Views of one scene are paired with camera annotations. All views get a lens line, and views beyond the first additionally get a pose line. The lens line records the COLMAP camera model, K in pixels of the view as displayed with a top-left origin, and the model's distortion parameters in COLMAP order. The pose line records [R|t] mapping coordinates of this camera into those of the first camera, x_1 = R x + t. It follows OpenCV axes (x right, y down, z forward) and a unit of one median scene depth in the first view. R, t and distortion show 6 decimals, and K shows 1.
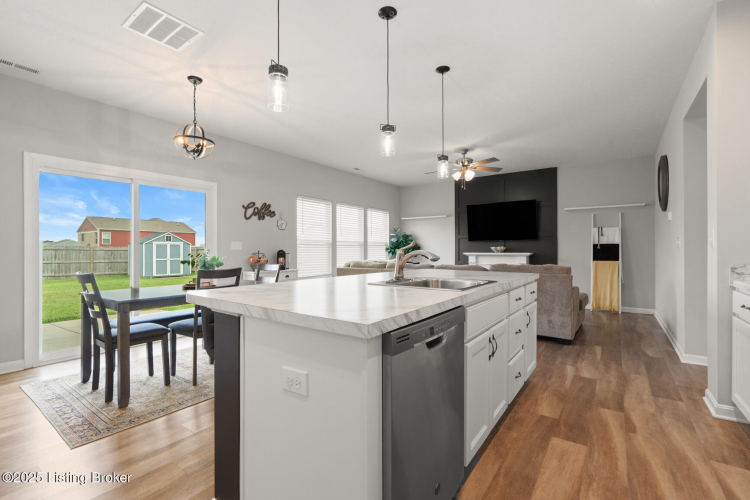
lens RADIAL K [[341.5, 0, 375.0], [0, 341.5, 250.0], [0, 0, 1]] dist [-0.001817, 0.000238]
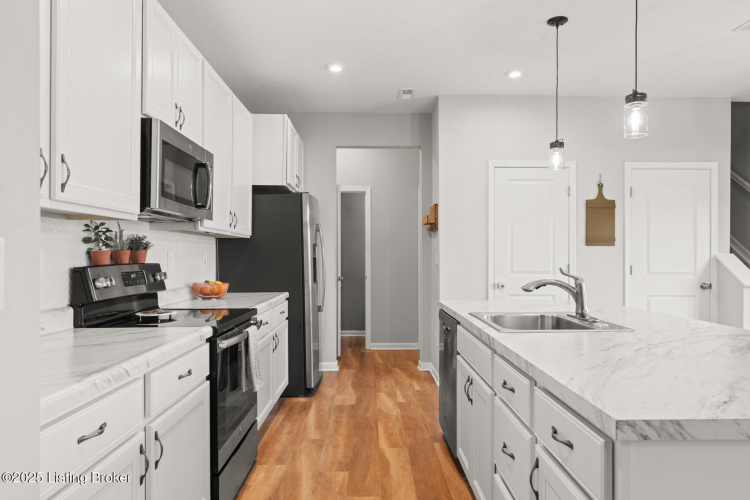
lens RADIAL K [[472.1, 0, 375.0], [0, 472.1, 250.0], [0, 0, 1]] dist [0.000023, 0.000291]
pose [[-0.810378, -0.007605, -0.585858, 0.568808], [-0.000748, 0.999928, -0.011944, -0.027887], [0.585907, -0.009241, -0.810326, 0.836734]]
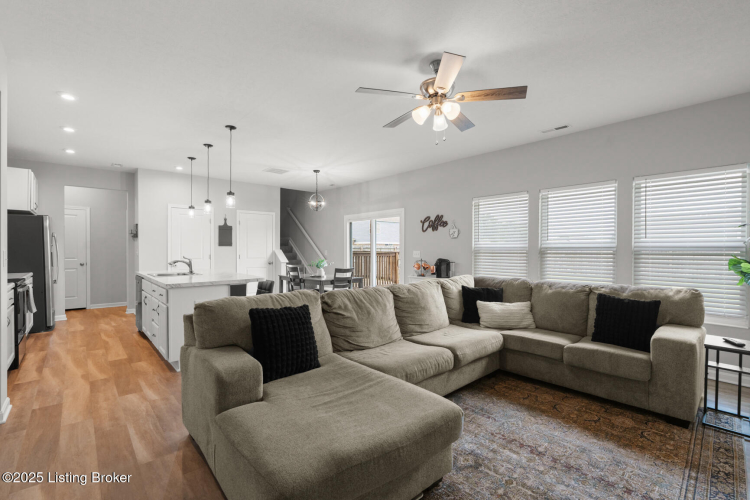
lens RADIAL K [[341.5, 0, 375.0], [0, 341.5, 250.0], [0, 0, 1]] dist [-0.001817, 0.000238]
pose [[-0.232297, 0.003648, -0.972638, 1.058401], [-0.001889, 0.999989, 0.004202, -0.040435], [0.972643, 0.002814, -0.232288, 1.434480]]
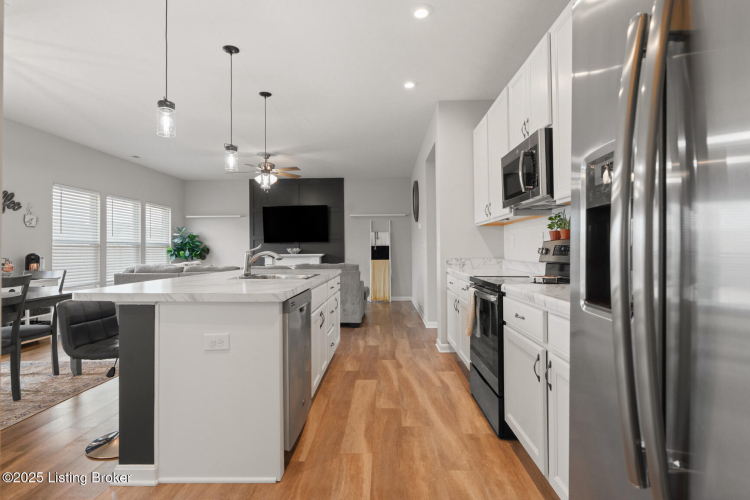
lens RADIAL K [[389.6, 0, 375.0], [0, 389.6, 250.0], [0, 0, 1]] dist [-0.001015, -0.000407]
pose [[0.830444, -0.005236, 0.557077, -0.169536], [0.008029, 0.999964, -0.002571, 0.000471], [-0.557044, 0.006608, 0.830457, -0.214300]]
